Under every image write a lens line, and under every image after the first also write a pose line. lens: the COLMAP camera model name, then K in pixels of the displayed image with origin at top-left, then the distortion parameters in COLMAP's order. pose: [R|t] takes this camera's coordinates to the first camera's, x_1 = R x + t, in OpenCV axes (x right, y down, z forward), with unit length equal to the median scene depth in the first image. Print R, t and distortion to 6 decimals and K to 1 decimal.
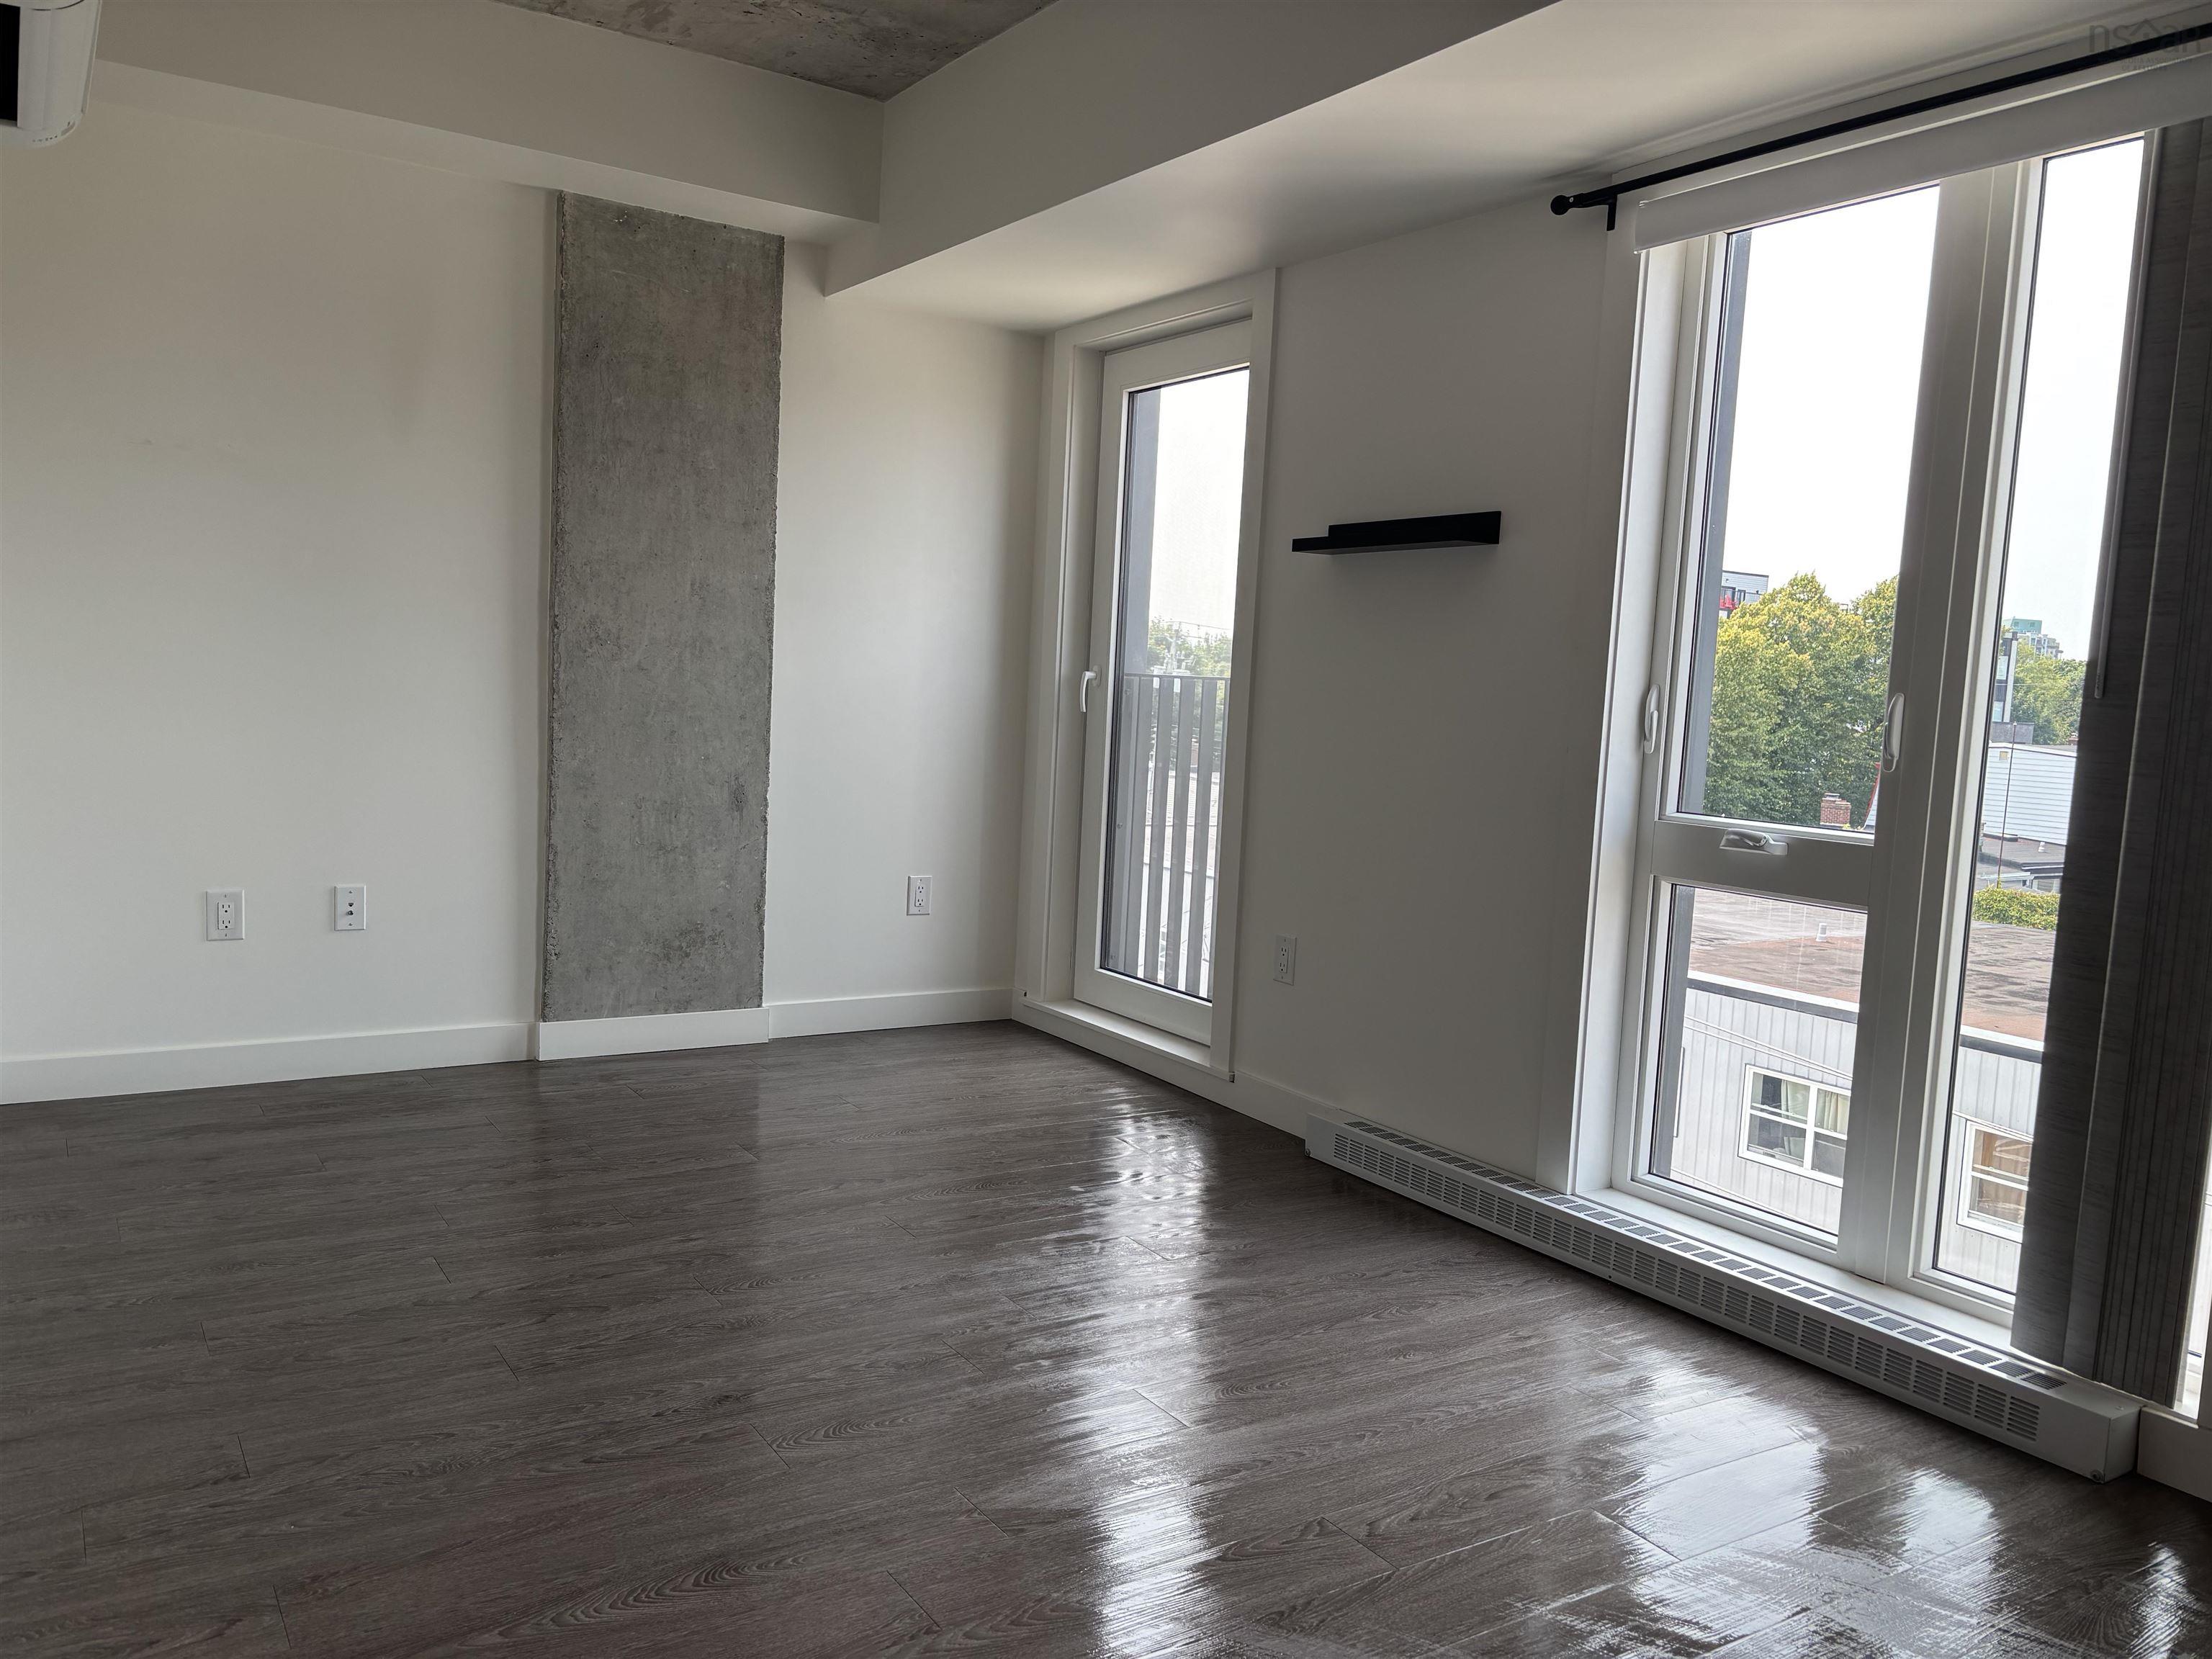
lens RADIAL K [[1677.1, 0, 1106.7], [0, 1677.1, 847.5], [0, 0, 1]] dist [0.035942, -0.024883]
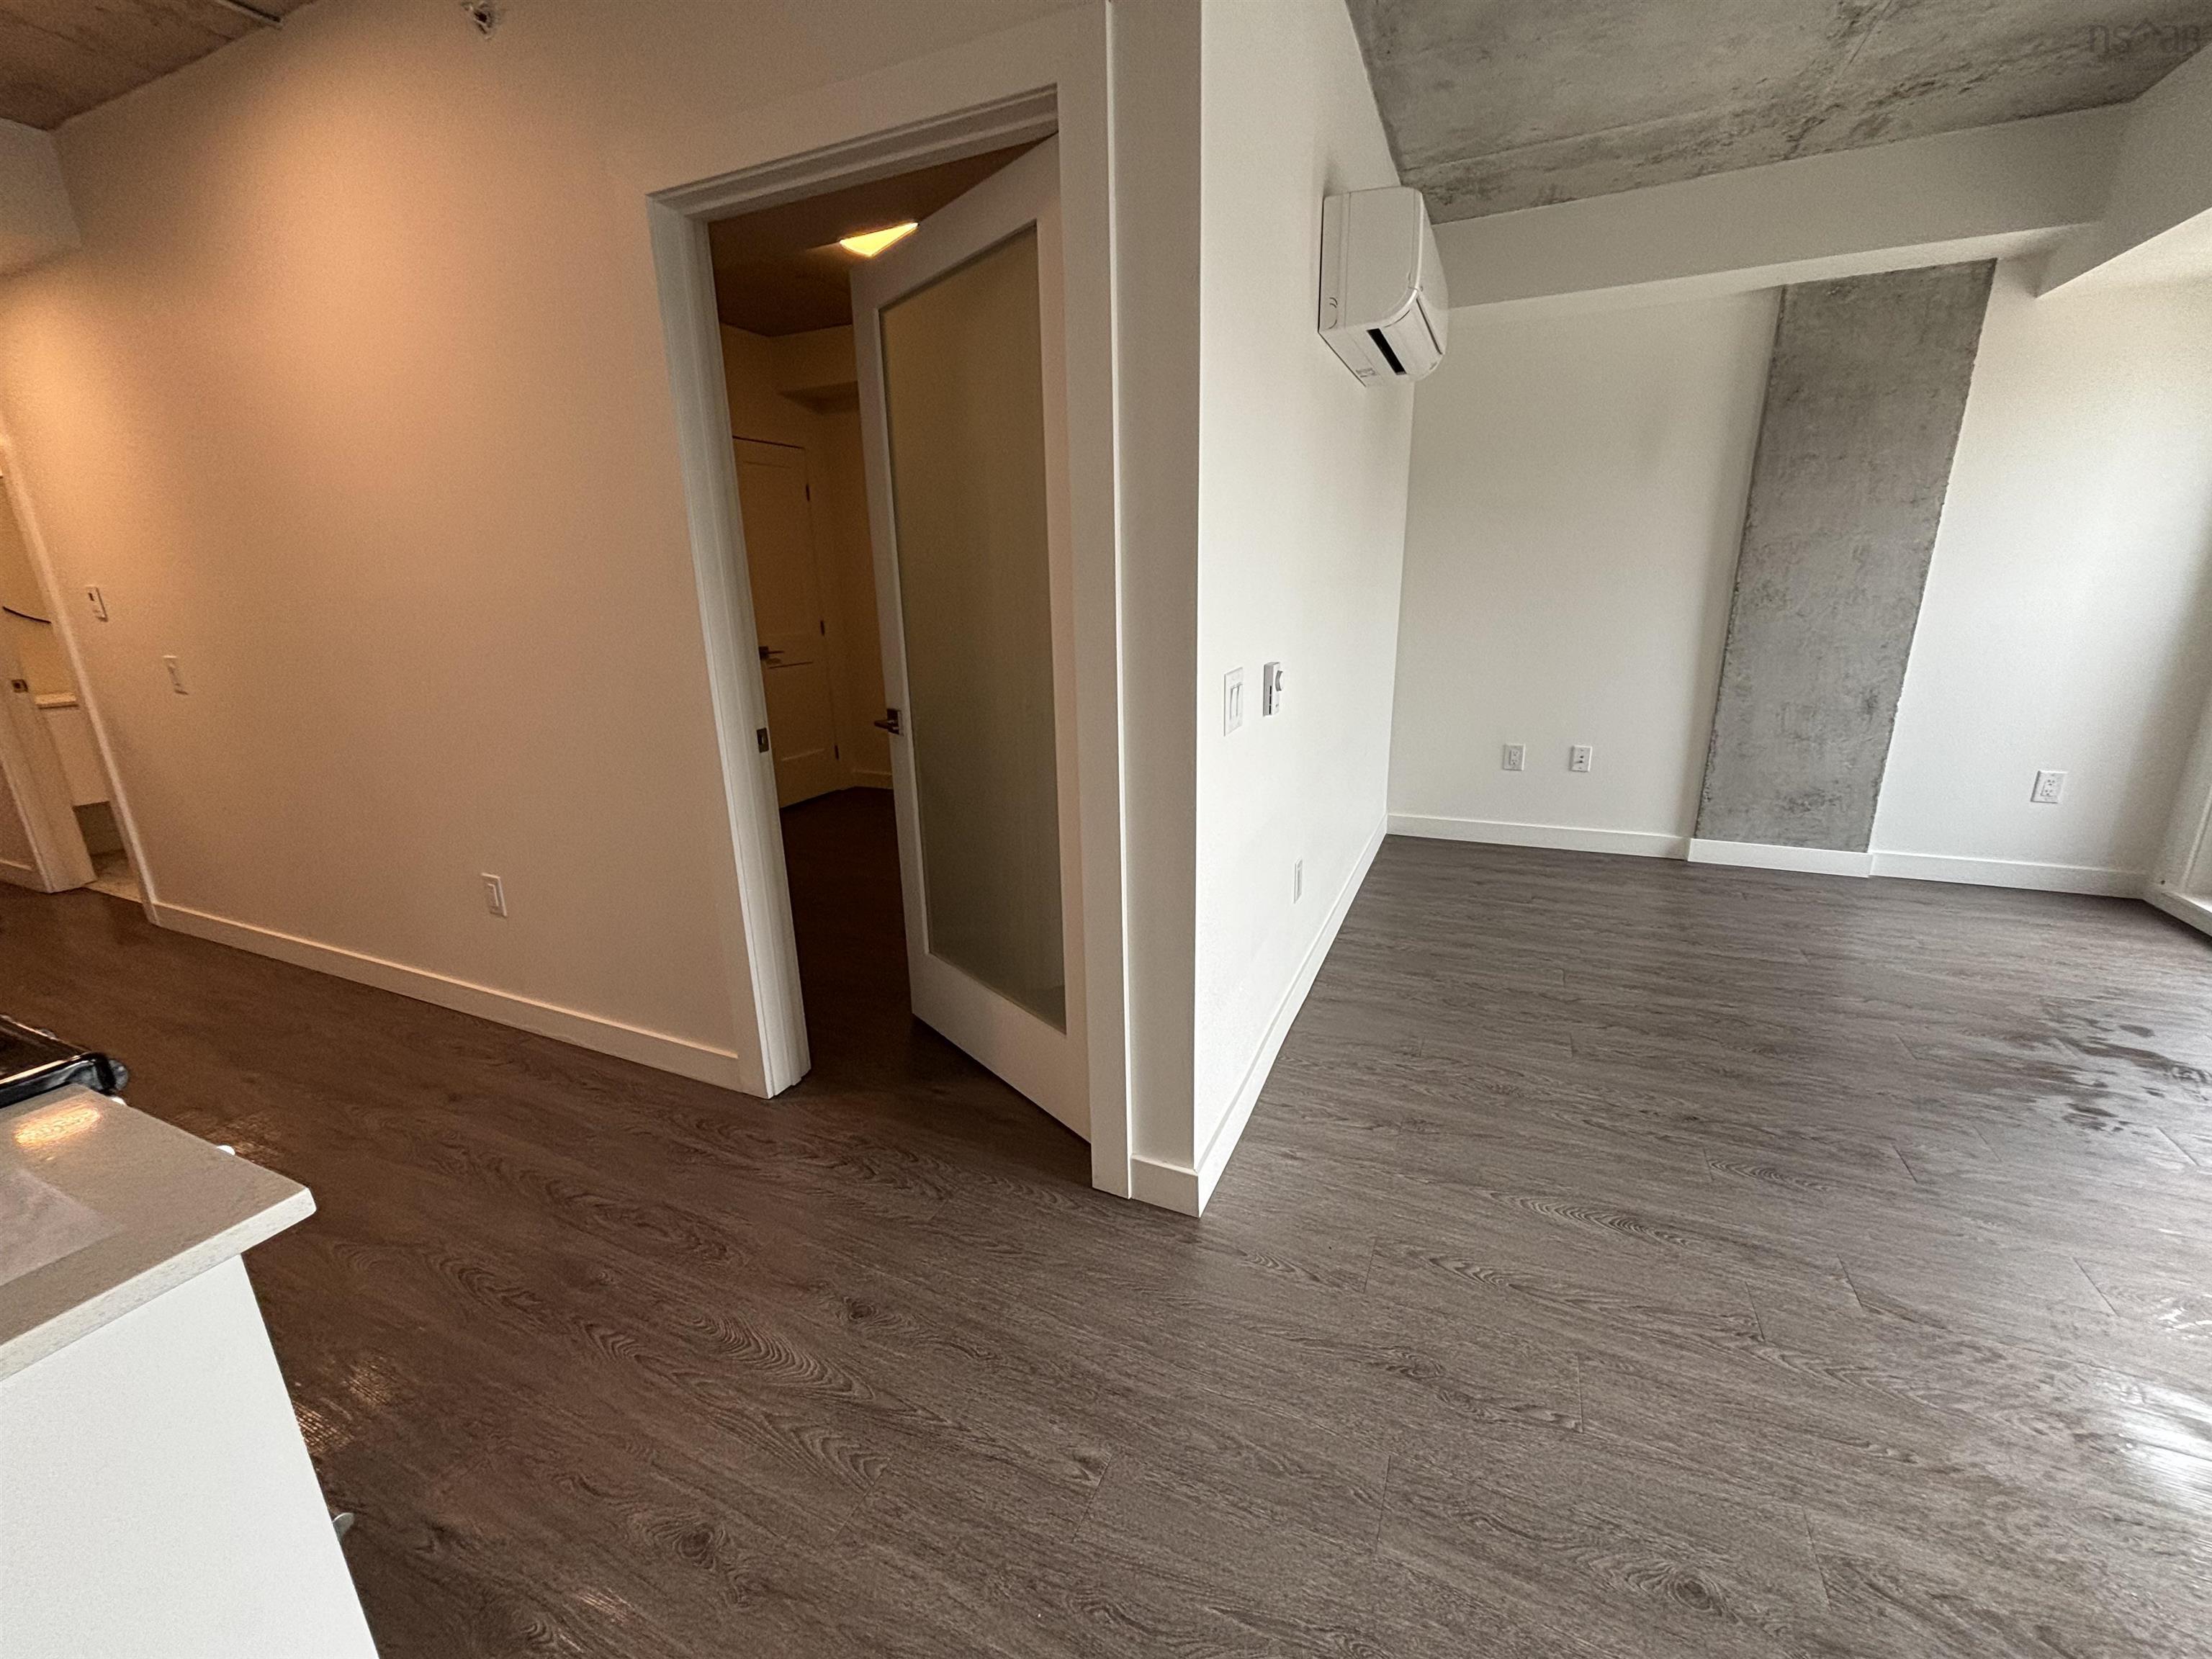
lens RADIAL K [[889.0, 0, 1101.9], [0, 889.0, 825.5], [0, 0, 1]] dist [-0.001916, 0.000389]
pose [[0.535930, 0.165576, -0.827867, 0.078274], [-0.029654, 0.983667, 0.177540, -0.050146], [0.843741, -0.070600, 0.532087, 0.063843]]
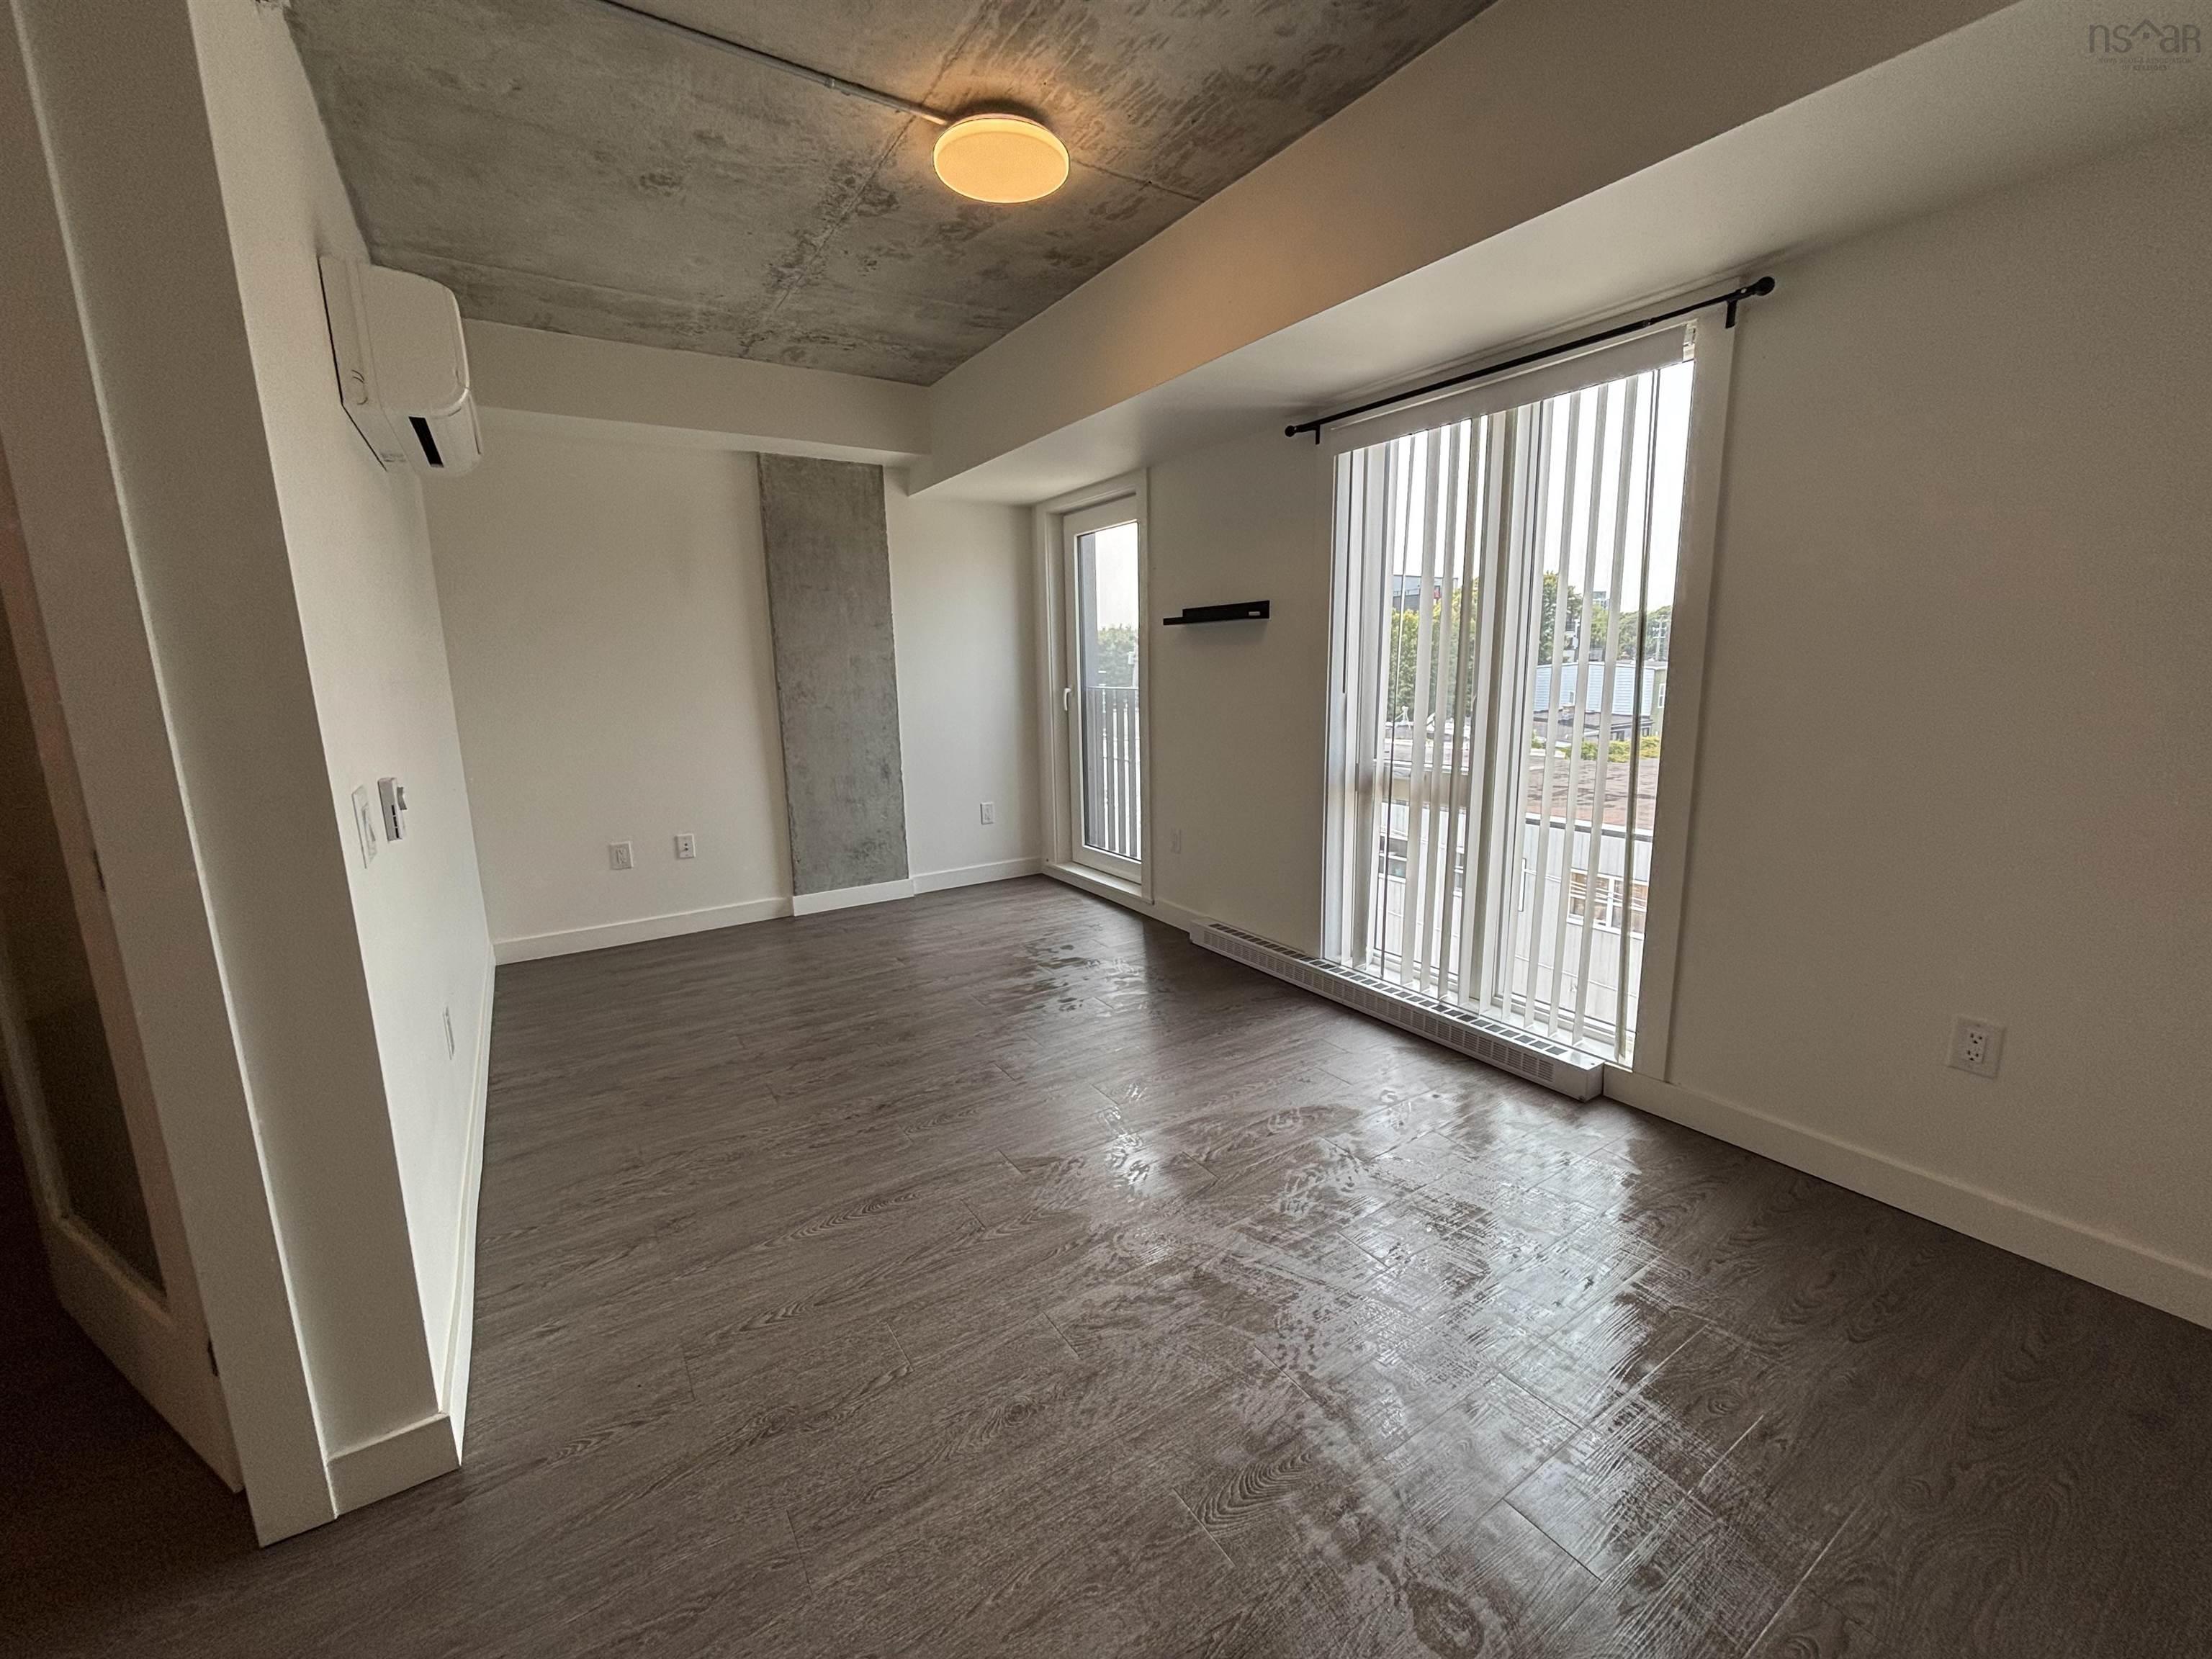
lens RADIAL K [[889.0, 0, 1107.7], [0, 889.0, 827.2], [0, 0, 1]] dist [-0.001916, 0.000389]
pose [[0.997521, -0.068968, -0.013966, 0.045993], [0.069949, 0.993479, 0.090040, -0.045352], [0.007665, -0.090794, 0.995840, -0.000583]]
